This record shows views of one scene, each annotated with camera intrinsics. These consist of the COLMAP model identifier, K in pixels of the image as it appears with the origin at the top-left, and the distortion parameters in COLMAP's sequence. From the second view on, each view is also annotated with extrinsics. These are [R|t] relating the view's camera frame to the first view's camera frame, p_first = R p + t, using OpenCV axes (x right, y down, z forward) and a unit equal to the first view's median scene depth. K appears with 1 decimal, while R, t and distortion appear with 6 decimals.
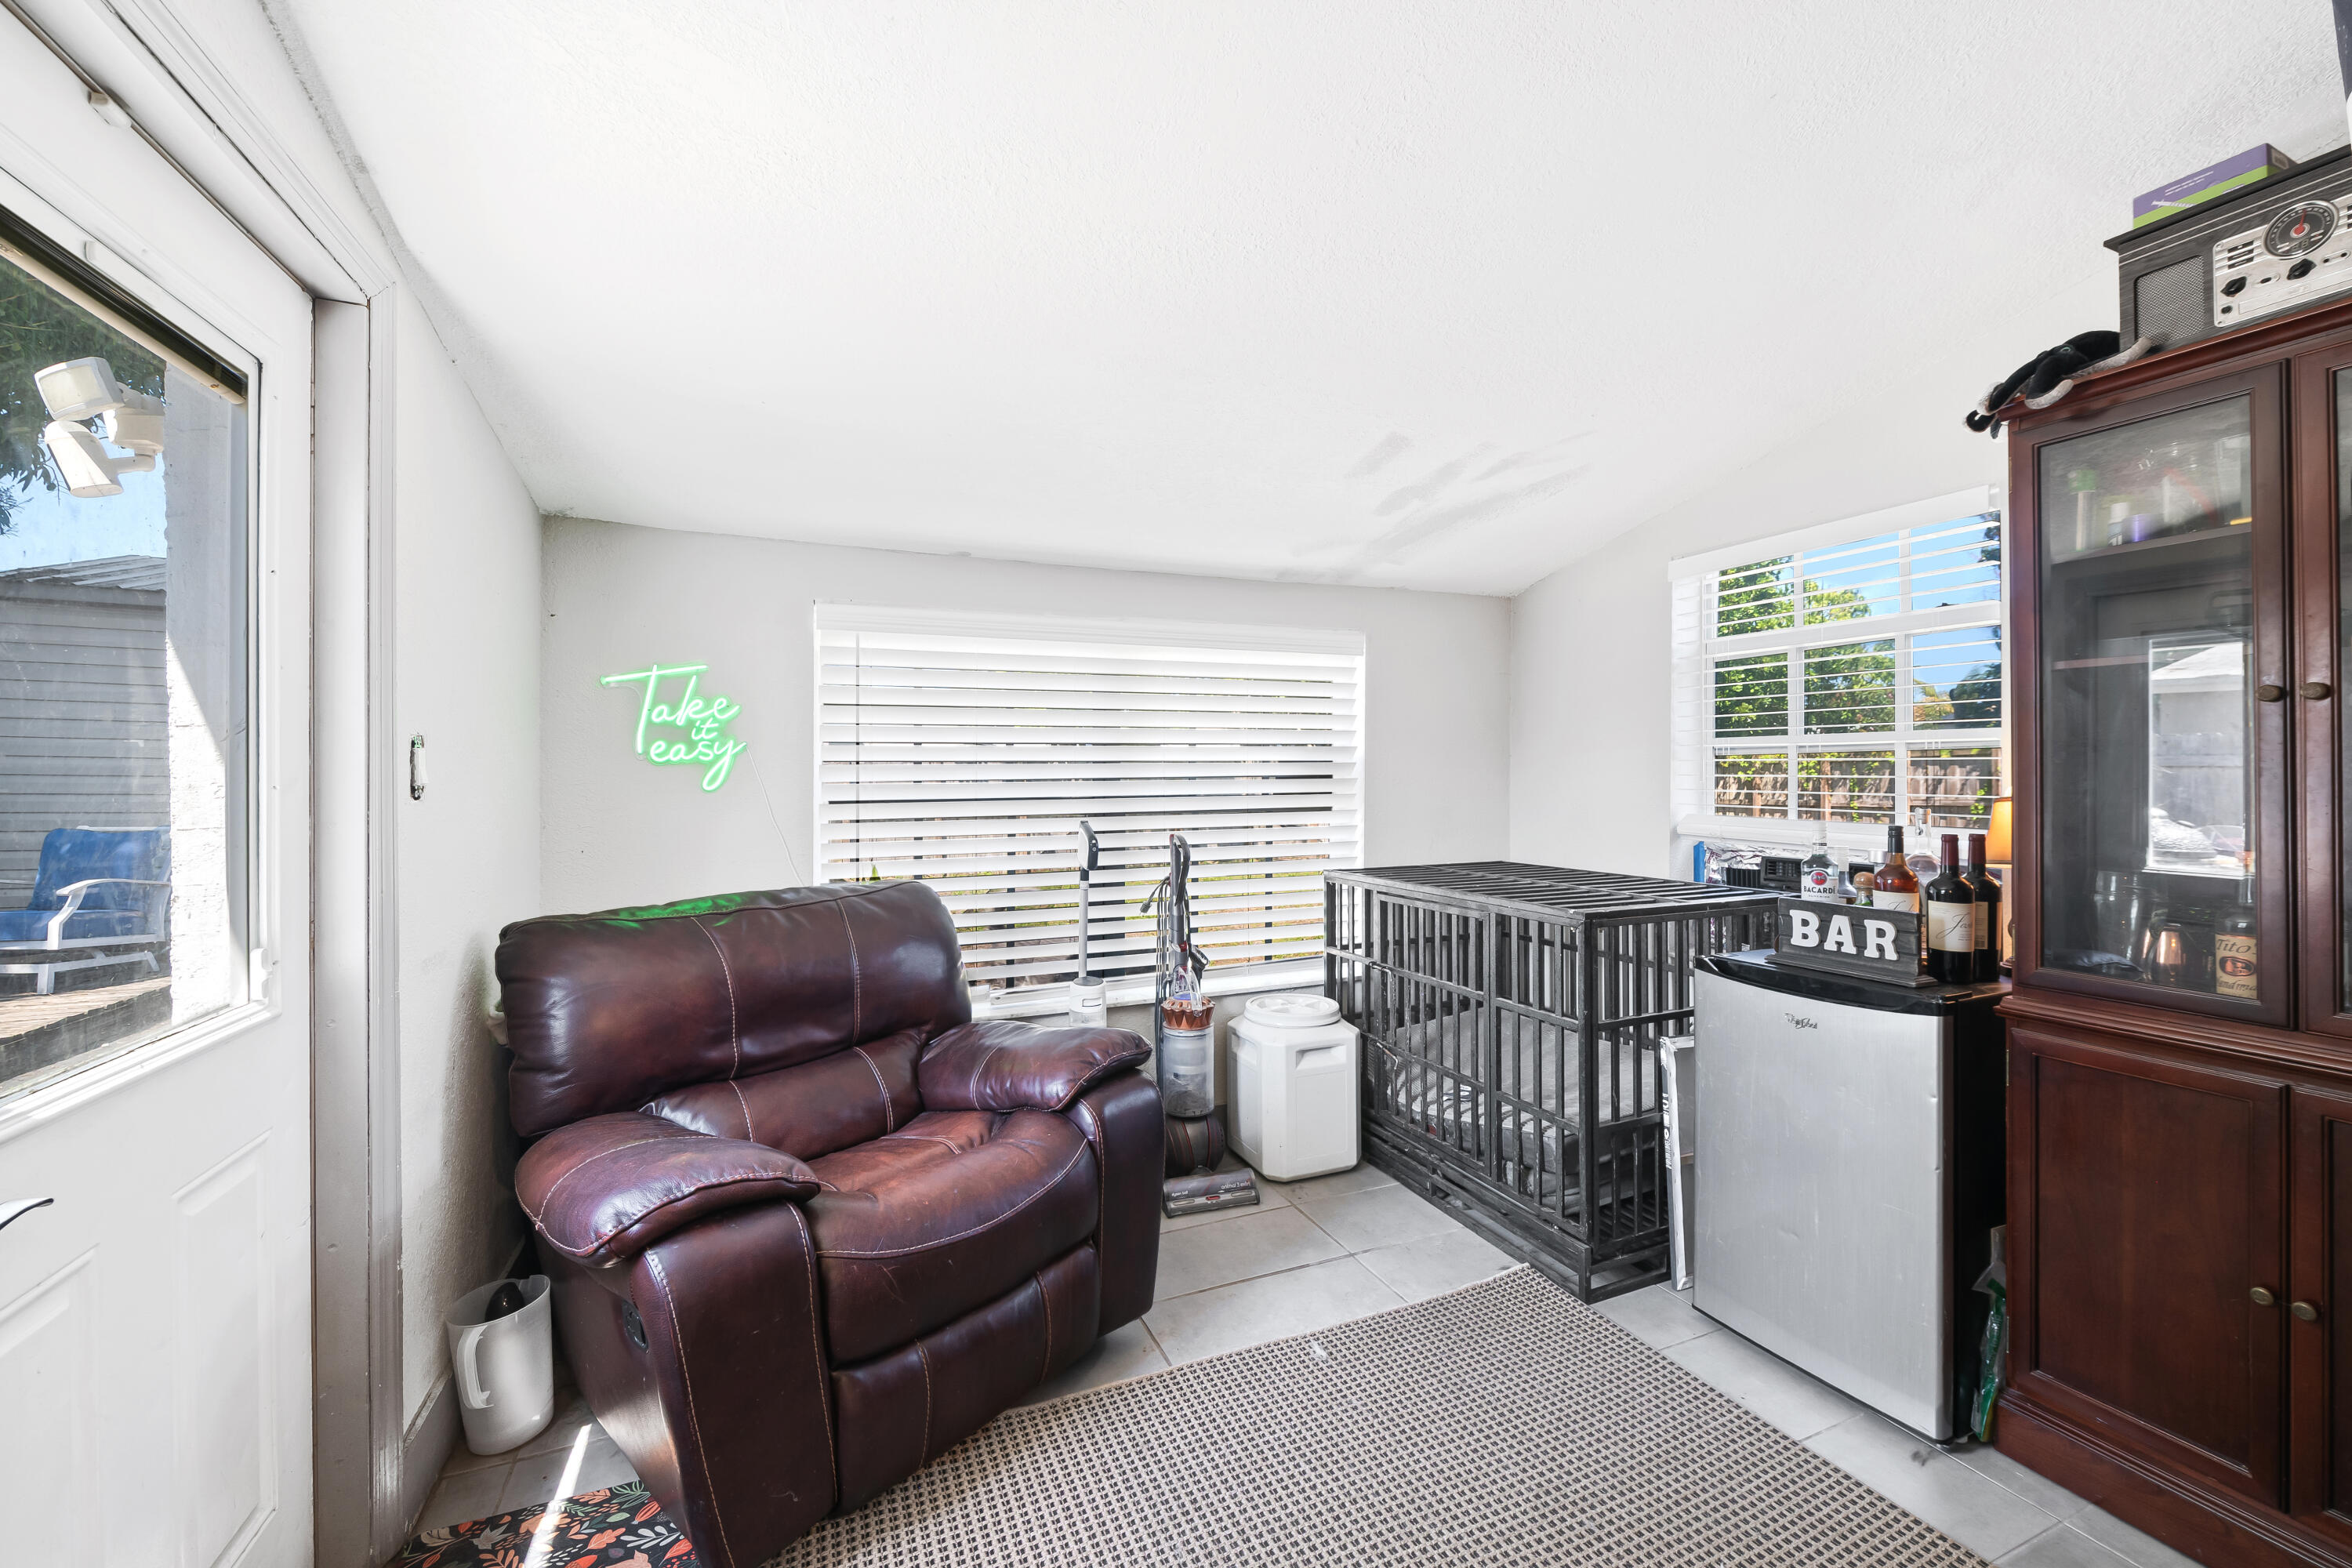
lens RADIAL K [[934.1, 0, 1176.0], [0, 934.1, 784.0], [0, 0, 1]] dist [-0.000948, -0.000078]
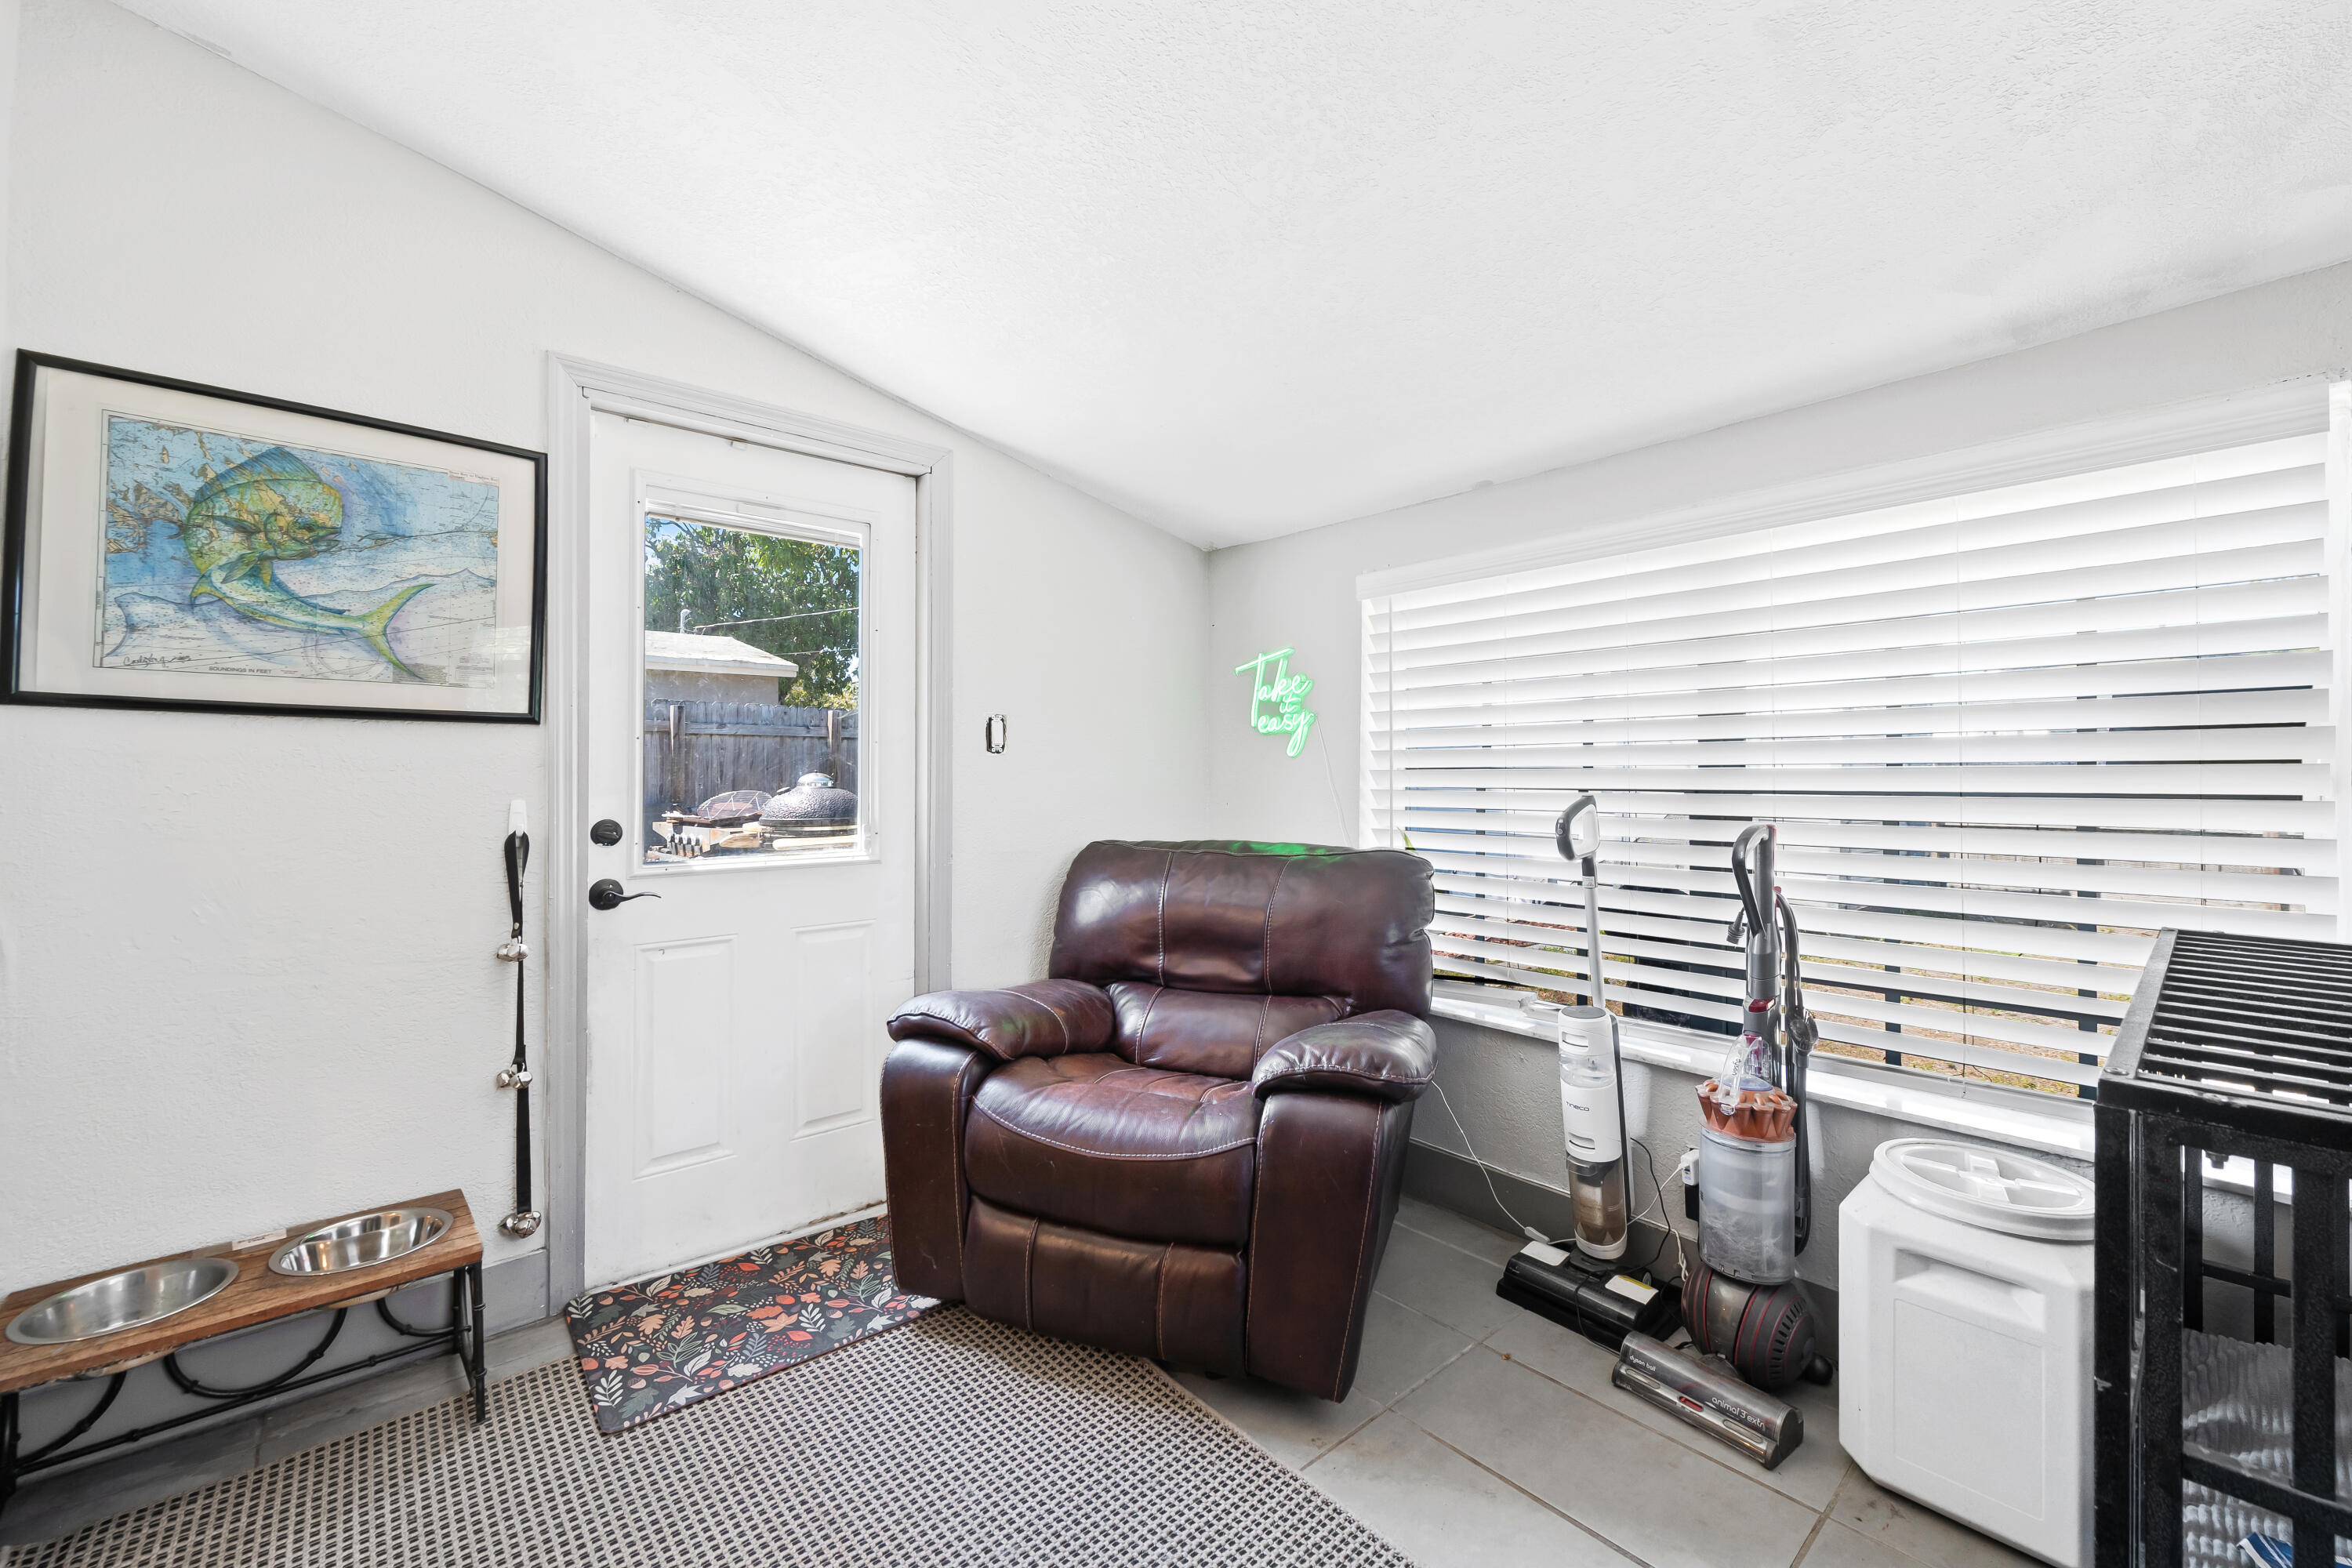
lens RADIAL K [[945.2, 0, 1208.5], [0, 945.2, 775.1], [0, 0, 1]] dist [-0.000314, -0.000003]
pose [[0.332503, 0.002694, -0.943098, 0.565719], [-0.019279, 0.999806, -0.003941, 0.036384], [0.942905, 0.019492, 0.332491, 0.518158]]
